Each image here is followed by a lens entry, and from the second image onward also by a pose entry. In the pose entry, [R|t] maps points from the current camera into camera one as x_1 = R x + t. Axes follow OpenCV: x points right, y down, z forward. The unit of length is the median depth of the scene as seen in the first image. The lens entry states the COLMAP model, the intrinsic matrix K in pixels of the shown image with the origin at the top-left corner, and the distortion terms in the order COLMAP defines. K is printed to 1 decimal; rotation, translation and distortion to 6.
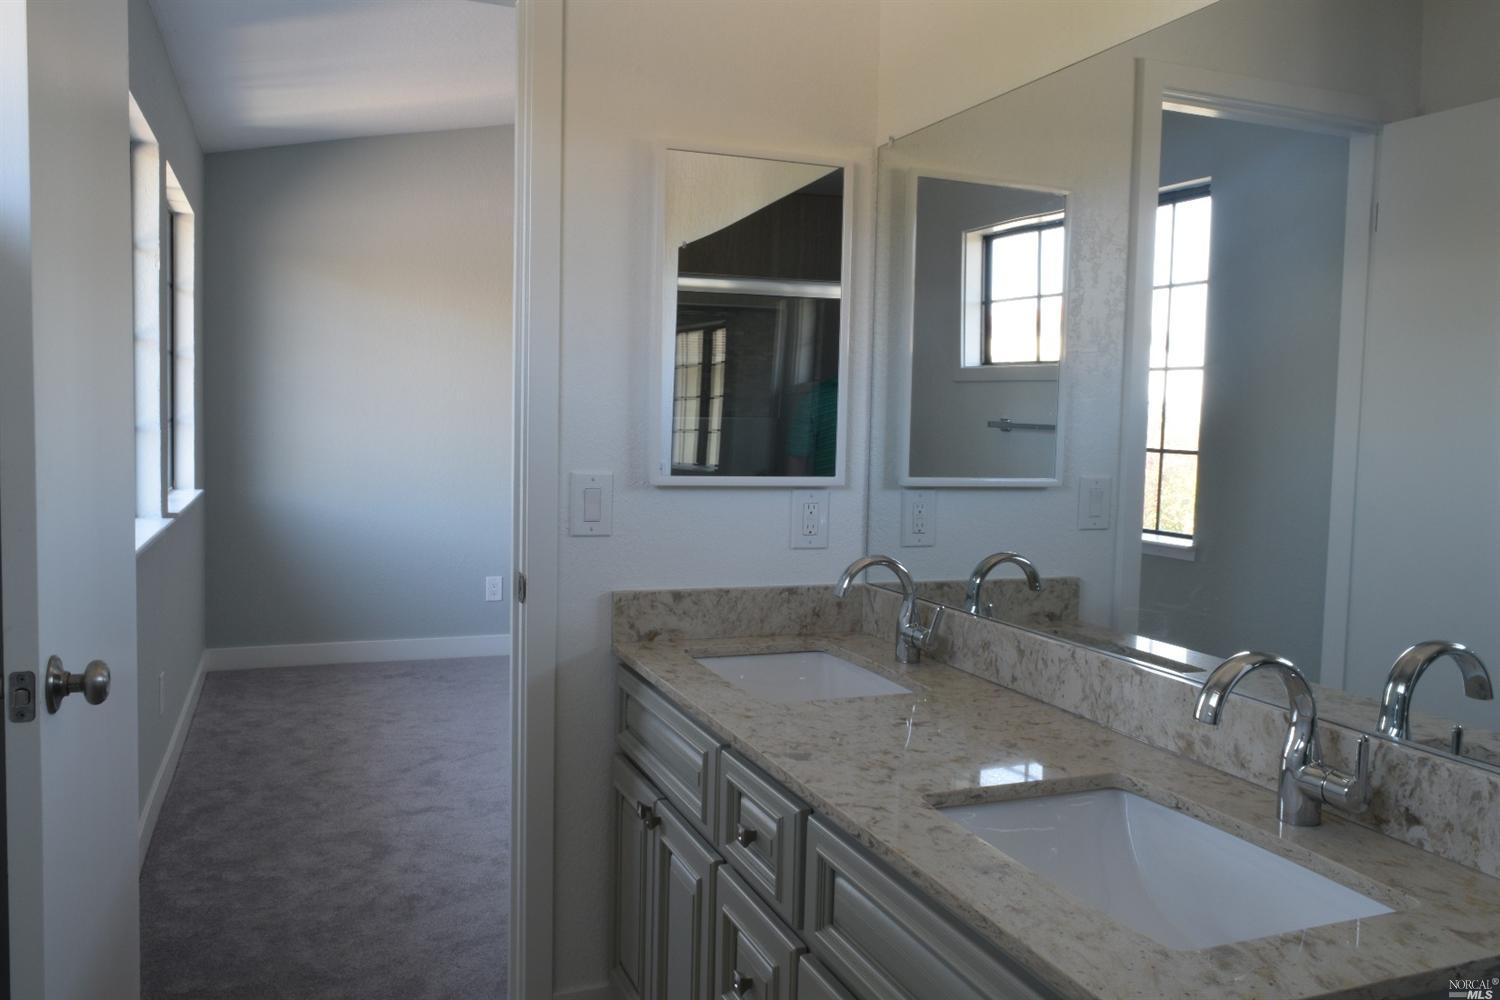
lens RADIAL K [[1162.2, 0, 750.5], [0, 1162.2, 500.7], [0, 0, 1]] dist [-0.030574, 0.002631]
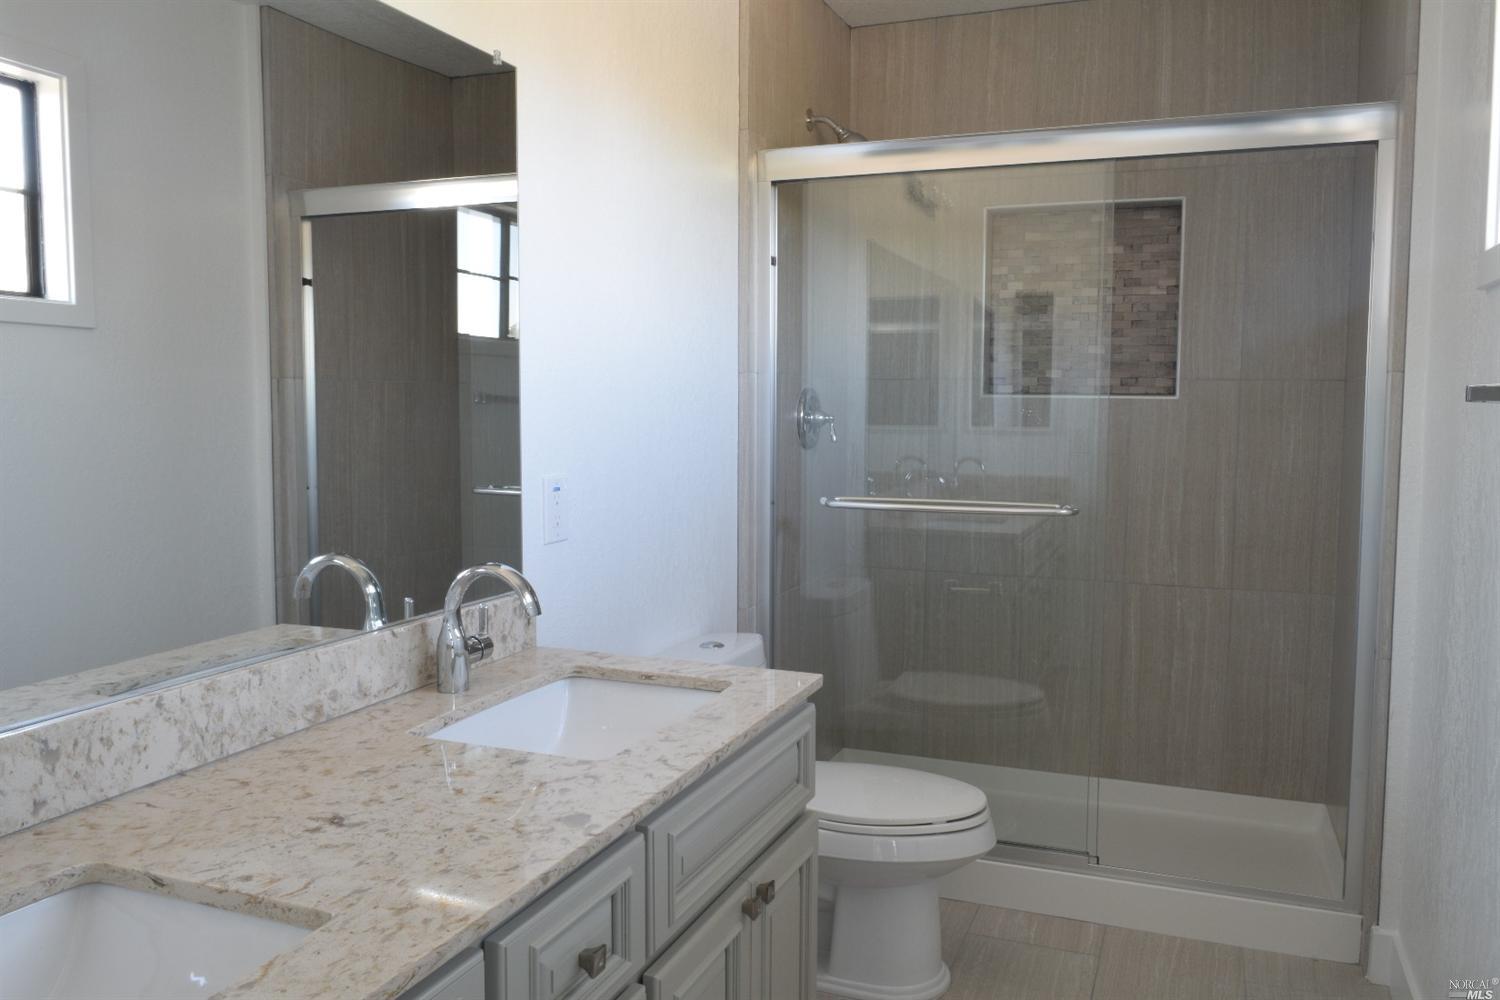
lens RADIAL K [[1162.2, 0, 750.9], [0, 1162.2, 497.6], [0, 0, 1]] dist [-0.030574, 0.002631]
pose [[-0.733380, -0.087501, 0.674165, -0.529137], [0.019136, 0.988632, 0.149133, -0.109303], [-0.679550, 0.122272, -0.723368, 1.365675]]
